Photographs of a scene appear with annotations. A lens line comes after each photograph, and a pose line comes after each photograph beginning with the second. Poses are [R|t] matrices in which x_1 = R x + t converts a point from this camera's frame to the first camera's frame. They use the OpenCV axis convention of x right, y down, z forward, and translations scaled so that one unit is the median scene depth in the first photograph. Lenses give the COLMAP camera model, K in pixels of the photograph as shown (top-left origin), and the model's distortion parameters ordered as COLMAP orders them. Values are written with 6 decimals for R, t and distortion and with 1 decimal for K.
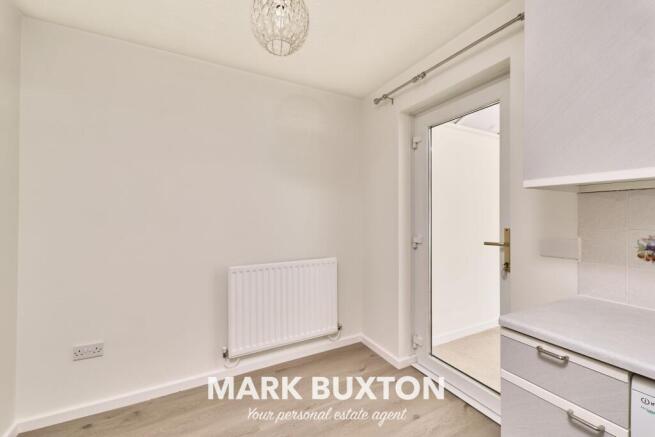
lens RADIAL K [[266.7, 0, 327.5], [0, 266.7, 218.5], [0, 0, 1]] dist [0.001993, 0.000151]
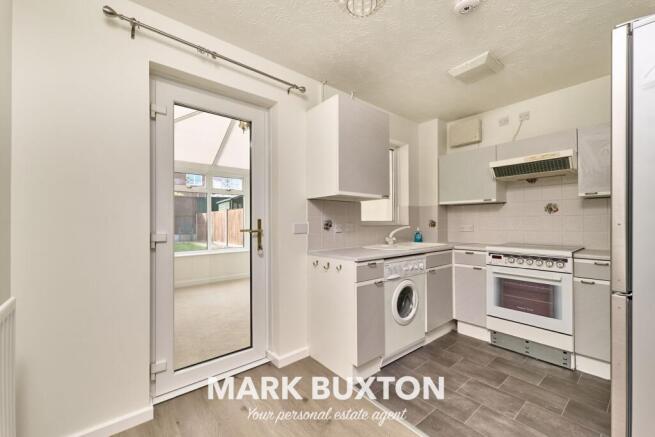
lens RADIAL K [[266.7, 0, 327.5], [0, 266.7, 218.5], [0, 0, 1]] dist [0.001993, 0.000151]
pose [[-0.222211, -0.008234, 0.974964, -0.657263], [0.005004, 0.999942, 0.009586, 0.023425], [-0.974986, 0.007009, -0.222157, 0.852003]]
